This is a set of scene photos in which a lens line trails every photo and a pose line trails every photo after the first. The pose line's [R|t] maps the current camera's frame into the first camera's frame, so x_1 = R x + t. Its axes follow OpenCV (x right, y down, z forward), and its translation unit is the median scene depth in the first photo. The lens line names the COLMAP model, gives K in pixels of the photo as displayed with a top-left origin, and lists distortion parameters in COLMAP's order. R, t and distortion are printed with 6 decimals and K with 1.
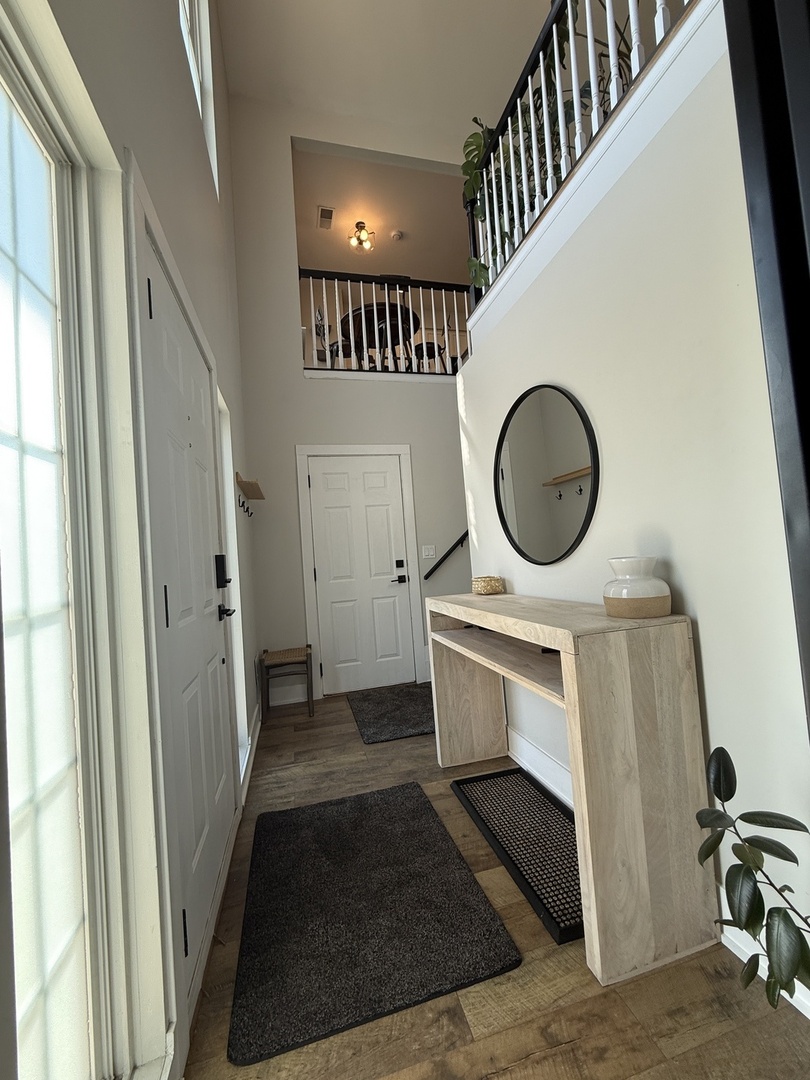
lens RADIAL K [[431.4, 0, 405.0], [0, 431.4, 540.0], [0, 0, 1]] dist [-0.001558, 0.000377]
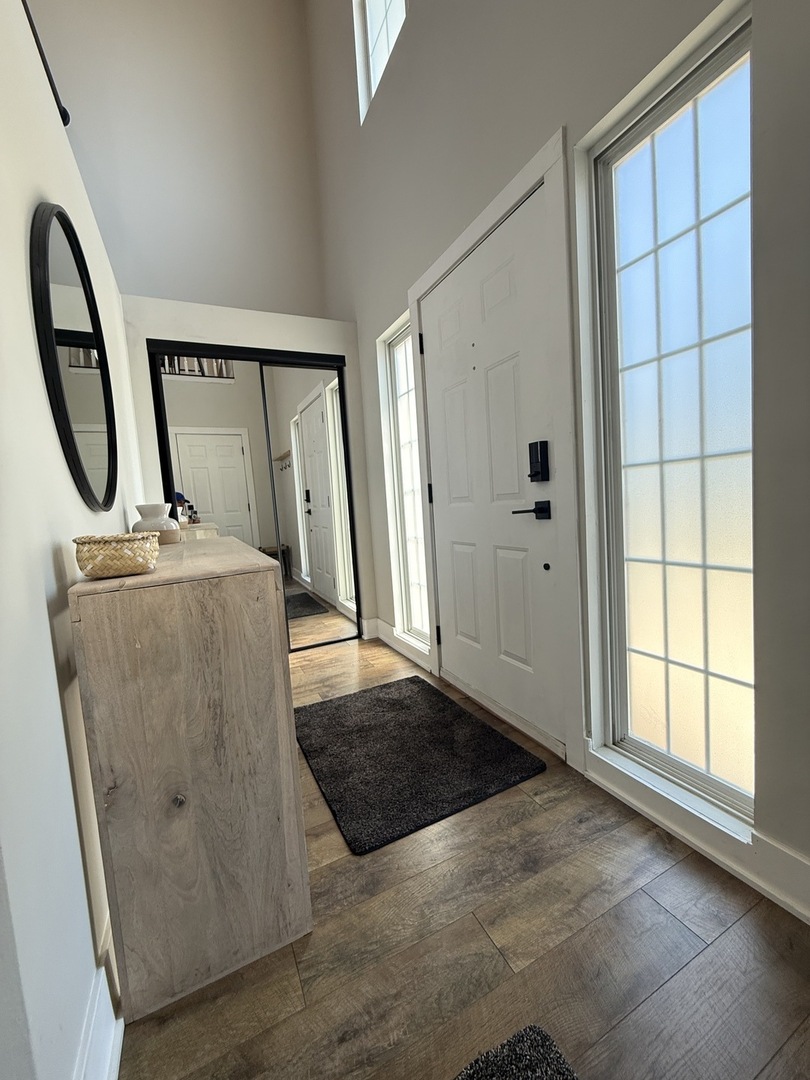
lens RADIAL K [[431.4, 0, 405.0], [0, 431.4, 540.0], [0, 0, 1]] dist [-0.001558, 0.000377]
pose [[-0.968929, 0.158609, -0.189787, 0.006123], [0.148073, 0.986597, 0.068556, 0.108025], [0.198117, 0.038323, -0.979429, 1.515578]]
